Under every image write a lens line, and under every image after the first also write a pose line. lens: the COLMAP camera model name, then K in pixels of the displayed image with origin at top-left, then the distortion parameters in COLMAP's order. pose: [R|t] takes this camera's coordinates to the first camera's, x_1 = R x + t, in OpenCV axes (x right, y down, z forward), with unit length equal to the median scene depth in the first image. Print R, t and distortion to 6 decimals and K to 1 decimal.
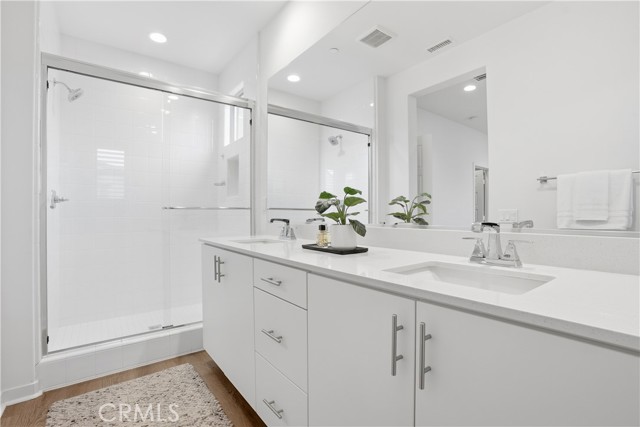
lens RADIAL K [[299.9, 0, 320.0], [0, 299.9, 213.5], [0, 0, 1]] dist [-0.022102, 0.000101]
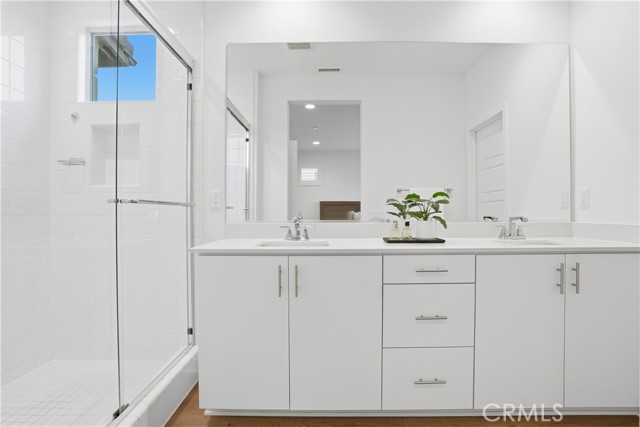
lens RADIAL K [[313.8, 0, 320.0], [0, 313.8, 213.5], [0, 0, 1]] dist [-0.024751, -0.000110]
pose [[0.614774, 0.000730, 0.788703, -0.624222], [-0.000035, 1.000000, -0.000898, 0.005079], [-0.788703, 0.000524, 0.614774, 0.275749]]
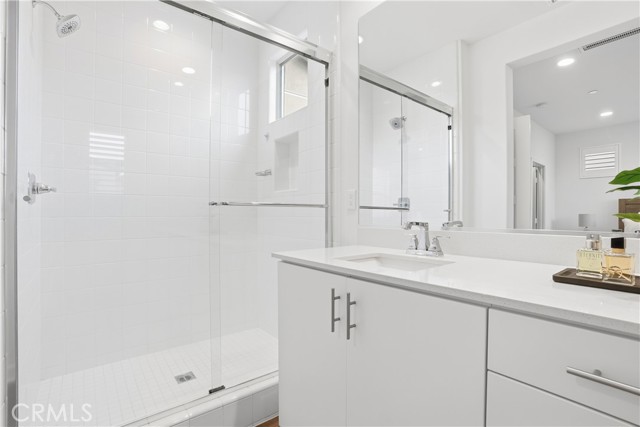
lens RADIAL K [[303.7, 0, 326.2], [0, 303.7, 216.6], [0, 0, 1]] dist [-0.045118, 0.012829]
pose [[0.998908, 0.006155, 0.046316, -0.258234], [-0.006472, 0.999957, 0.006704, 0.002673], [-0.046273, -0.006997, 0.998904, 0.291163]]
